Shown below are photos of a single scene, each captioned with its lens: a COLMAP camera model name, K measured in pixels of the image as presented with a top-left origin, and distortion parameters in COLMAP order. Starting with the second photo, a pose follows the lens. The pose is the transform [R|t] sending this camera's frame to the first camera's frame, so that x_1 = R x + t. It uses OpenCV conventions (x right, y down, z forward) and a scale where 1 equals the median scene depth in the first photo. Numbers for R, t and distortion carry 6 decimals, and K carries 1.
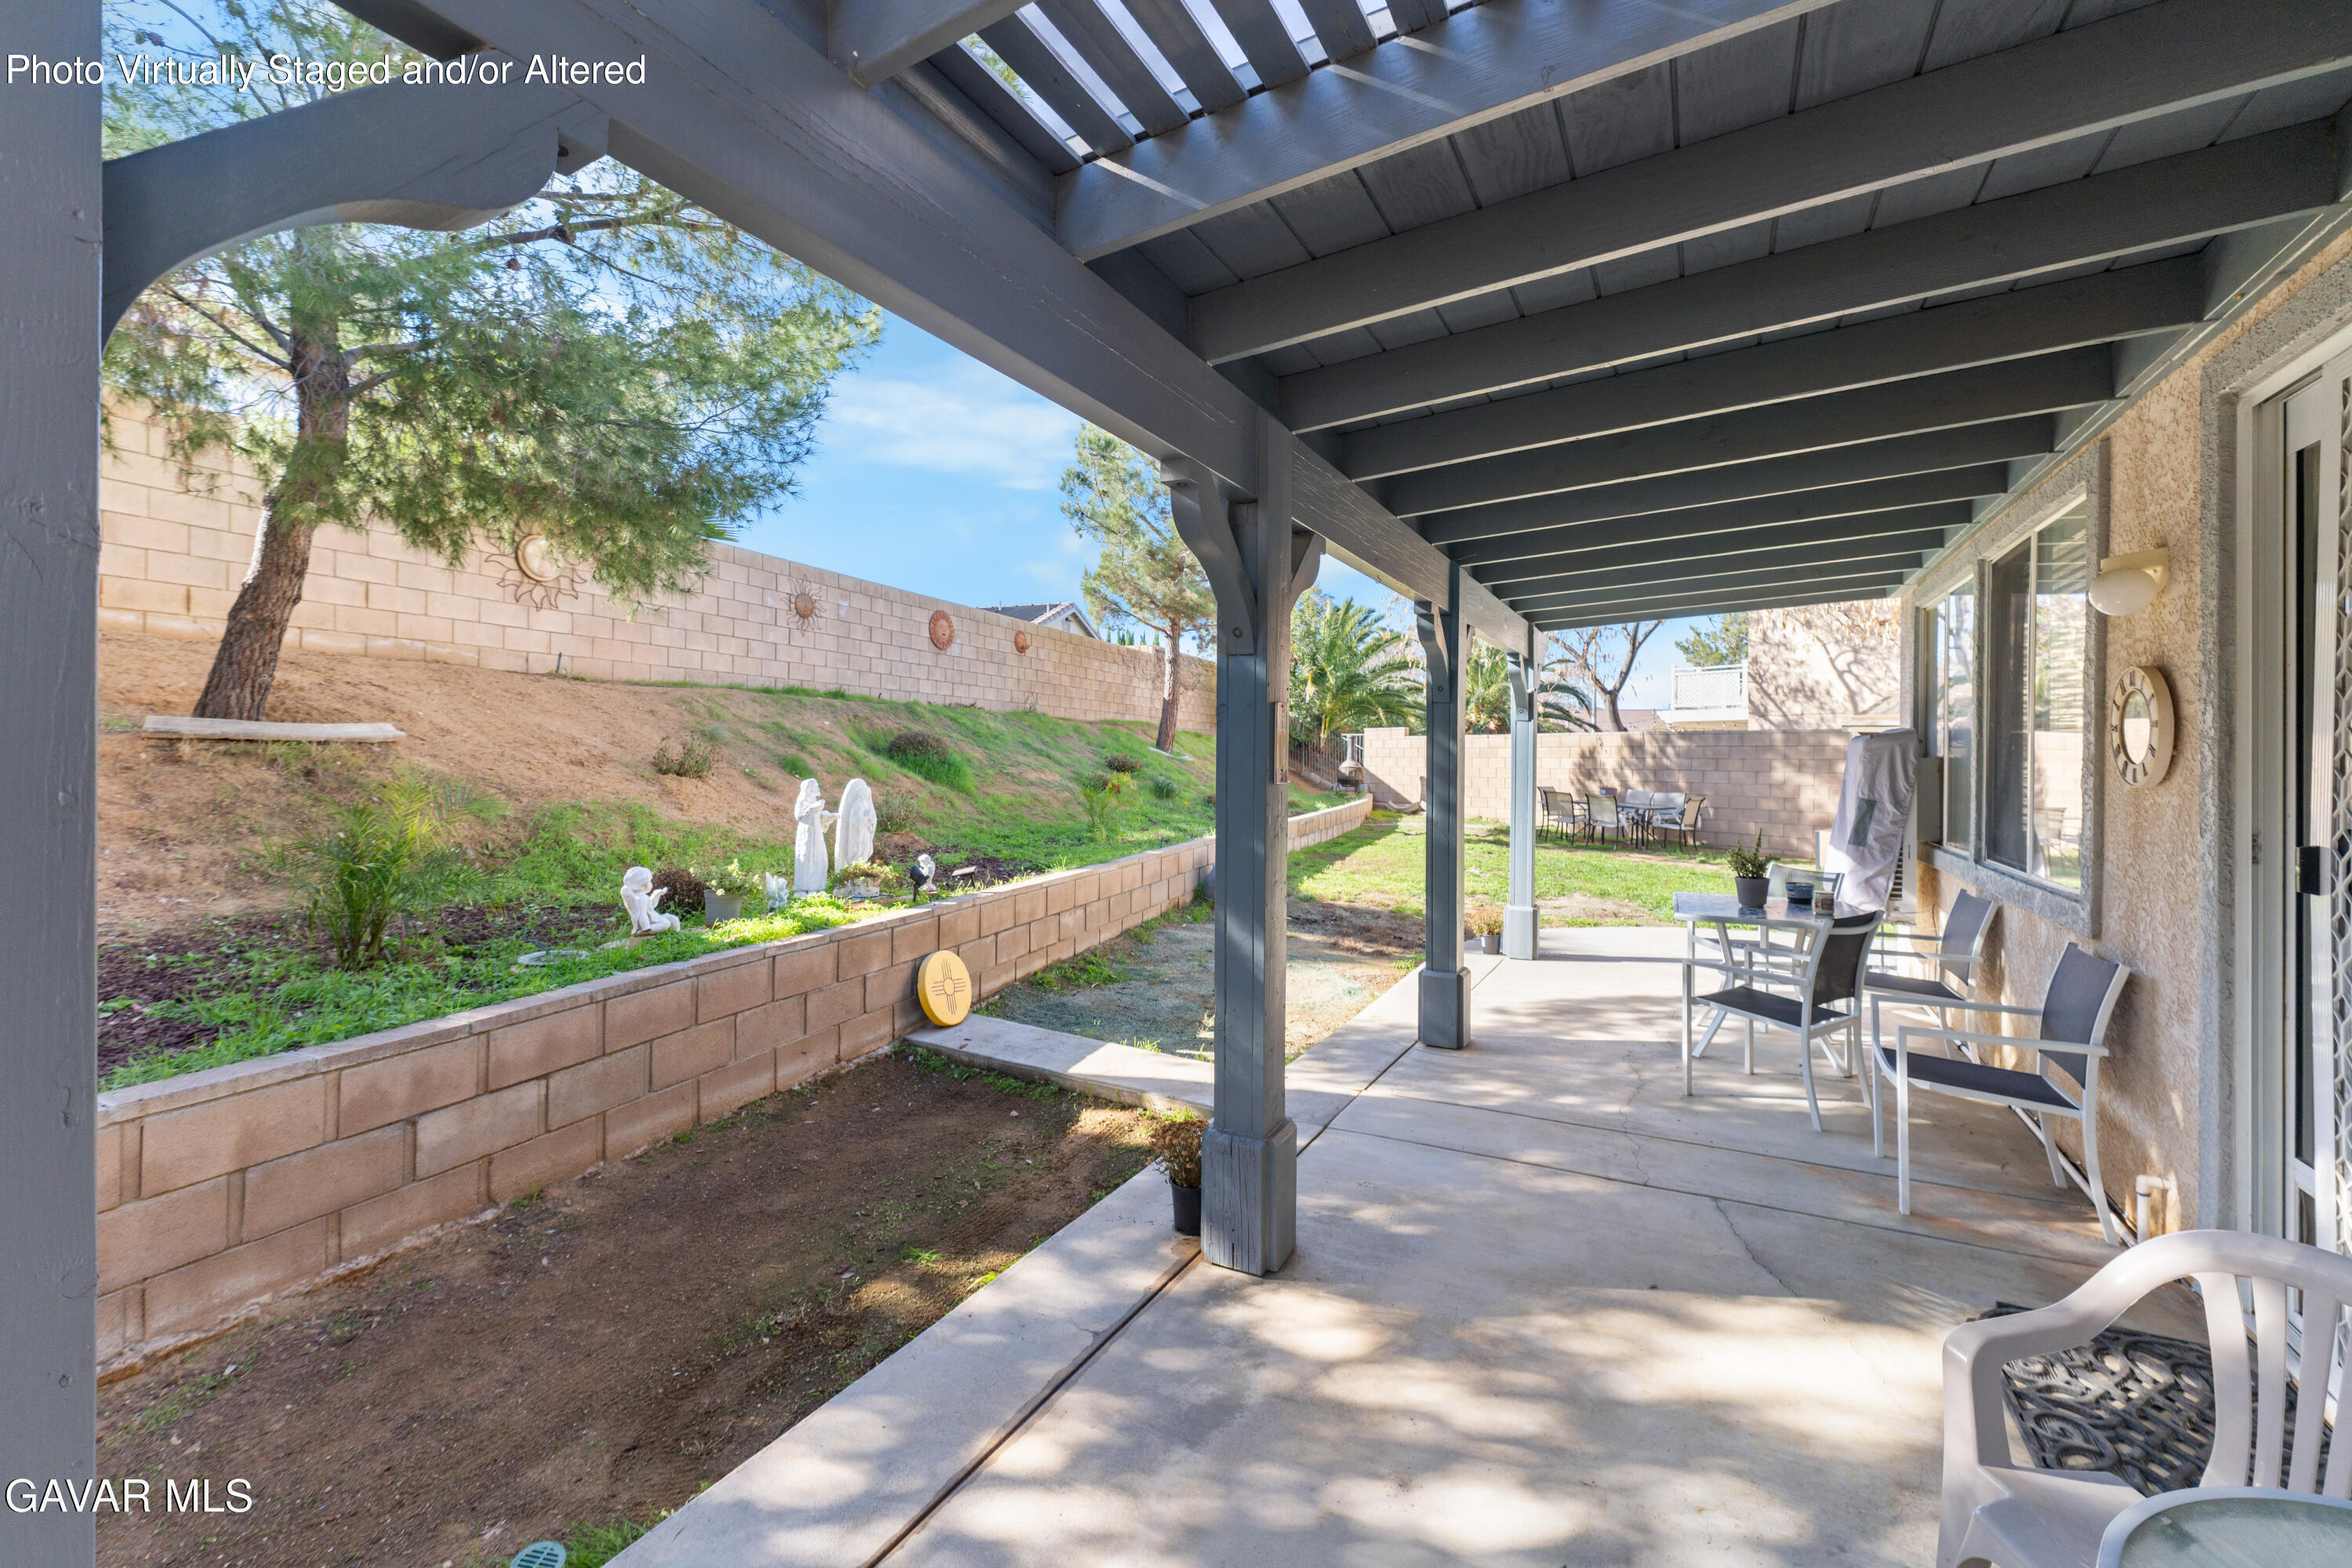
lens RADIAL K [[968.7, 0, 1175.2], [0, 968.7, 740.7], [0, 0, 1]] dist [-0.000675, -0.000059]
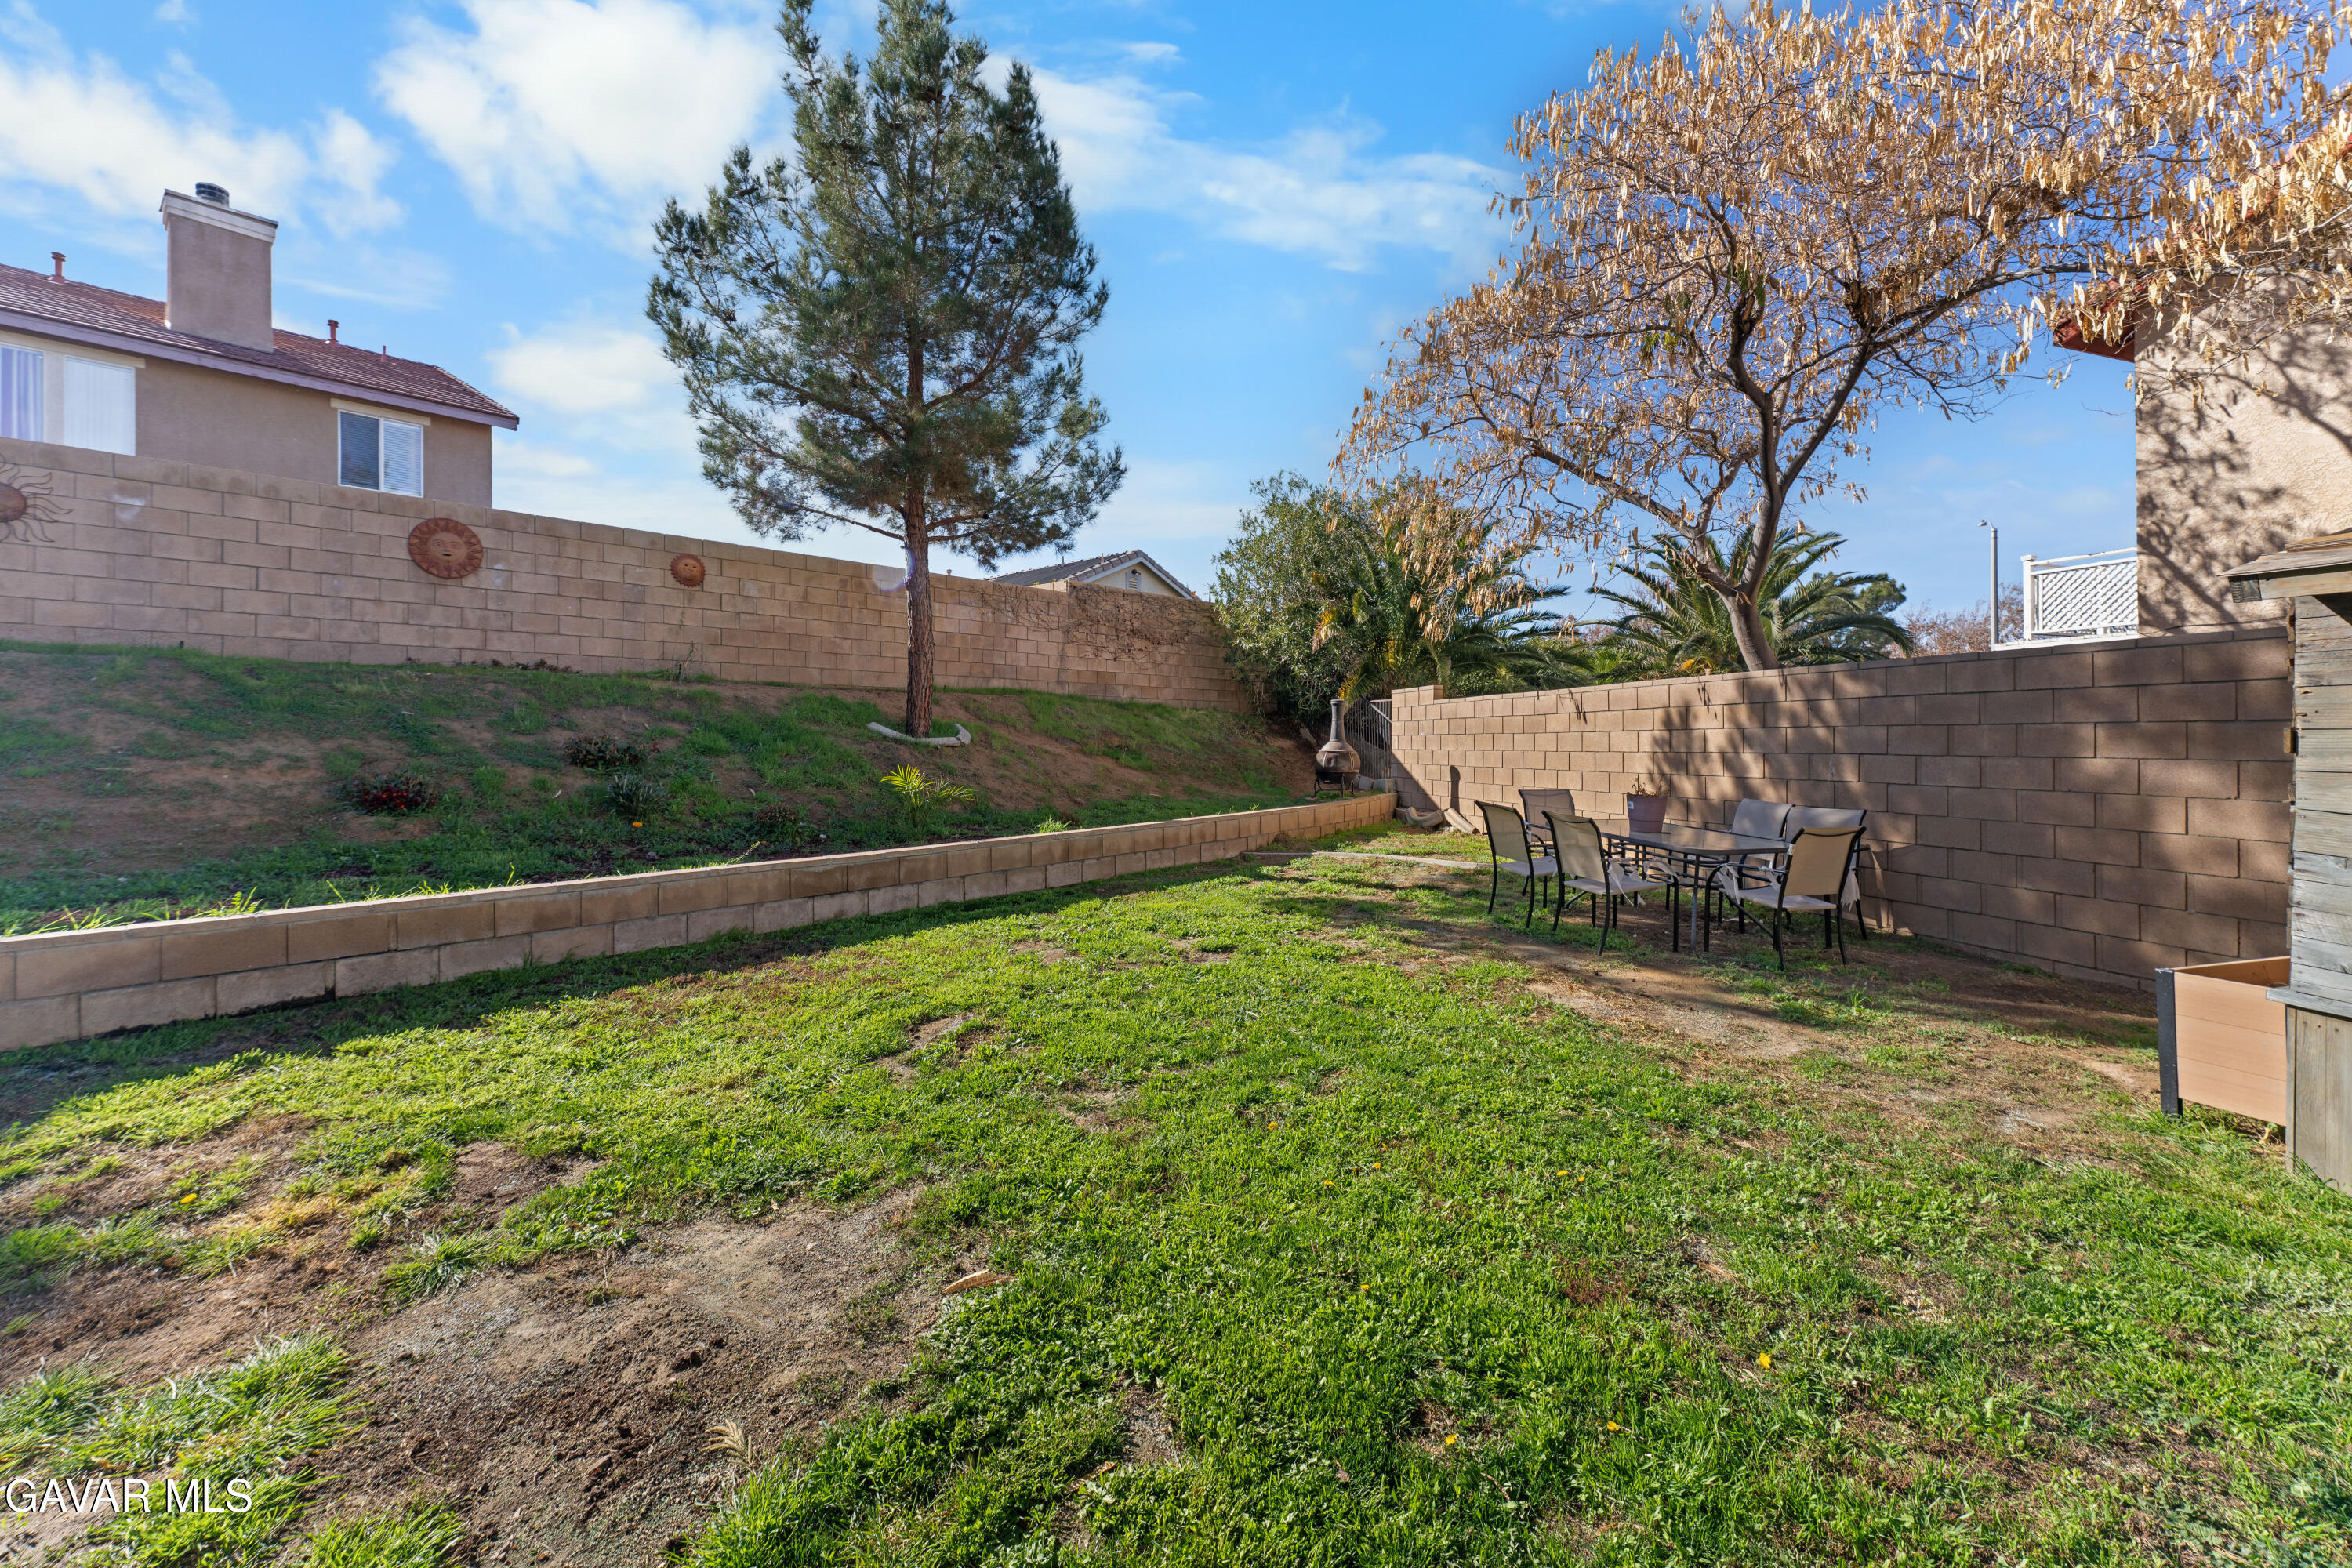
lens RADIAL K [[956.4, 0, 1170.3], [0, 956.4, 744.9], [0, 0, 1]] dist [-0.000746, -0.000078]
pose [[0.933495, -0.011000, -0.358421, 0.377691], [0.018318, 0.999687, 0.017031, 0.014236], [0.358121, -0.022464, 0.933405, 0.478063]]
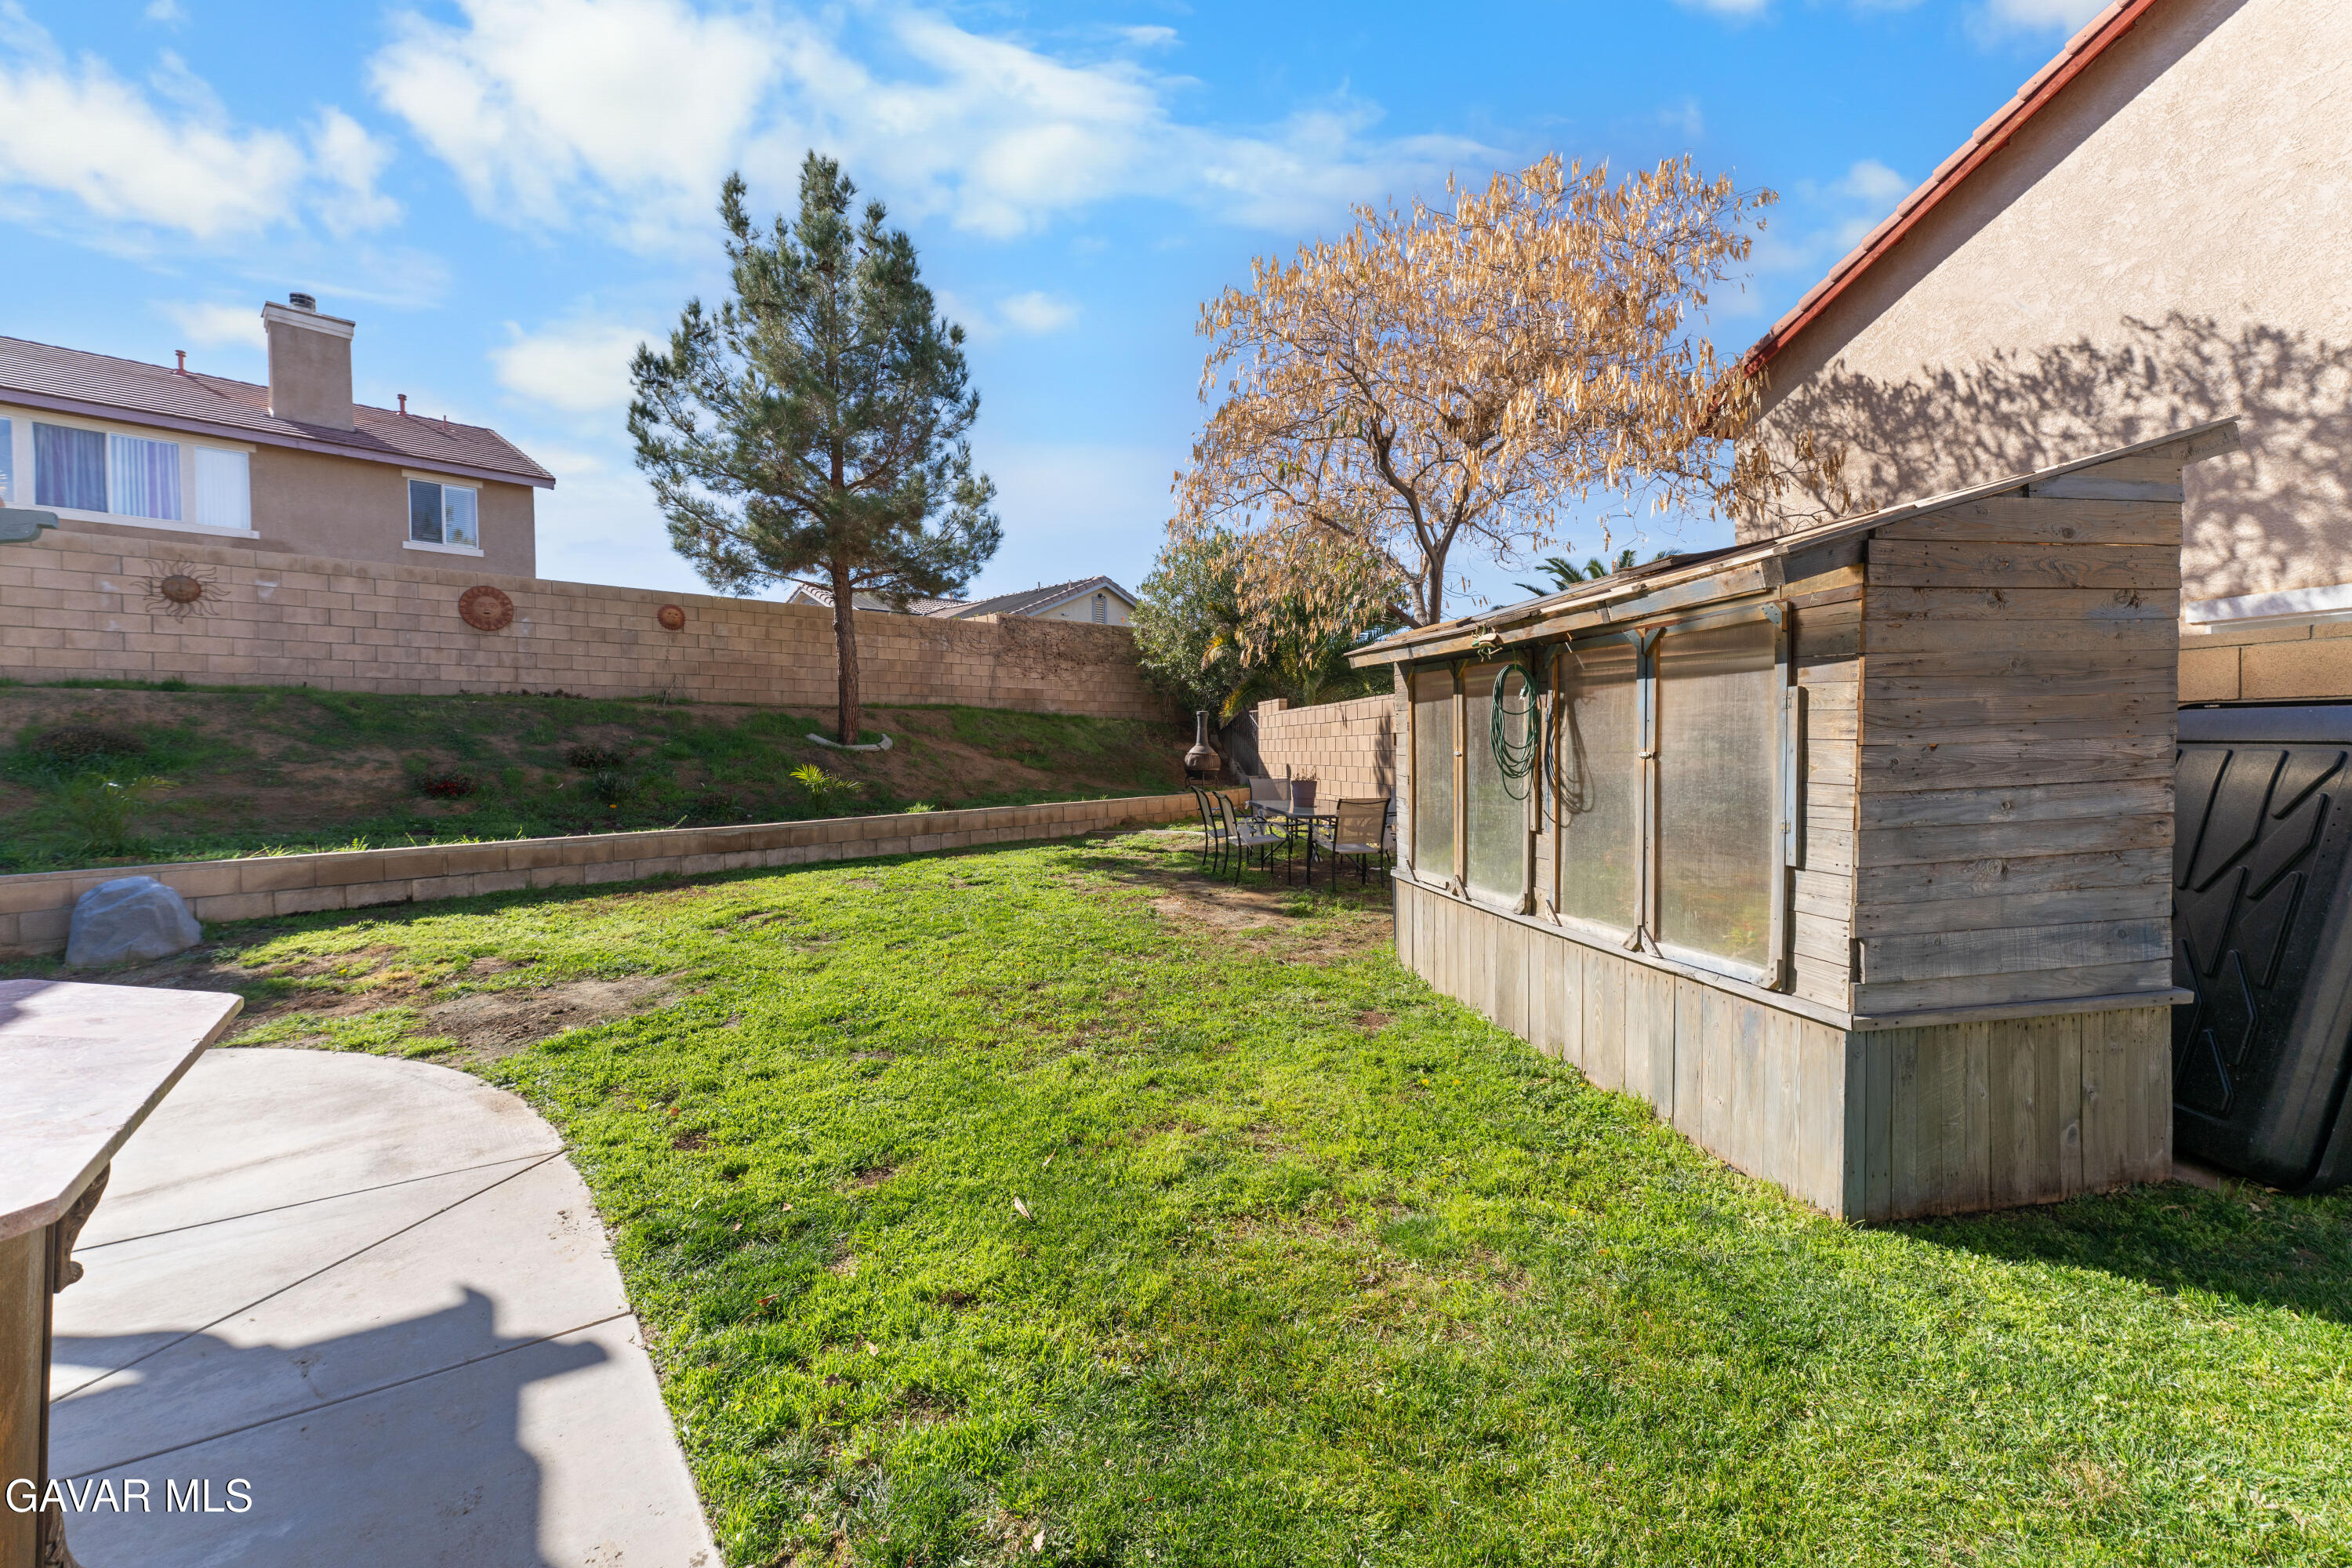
lens RADIAL K [[950.3, 0, 1180.9], [0, 950.3, 775.3], [0, 0, 1]] dist [-0.000072, -0.000274]
pose [[0.917858, -0.008672, -0.396813, 0.581127], [0.027462, 0.998753, 0.041694, 0.016959], [0.395957, -0.049166, 0.916952, 0.374204]]
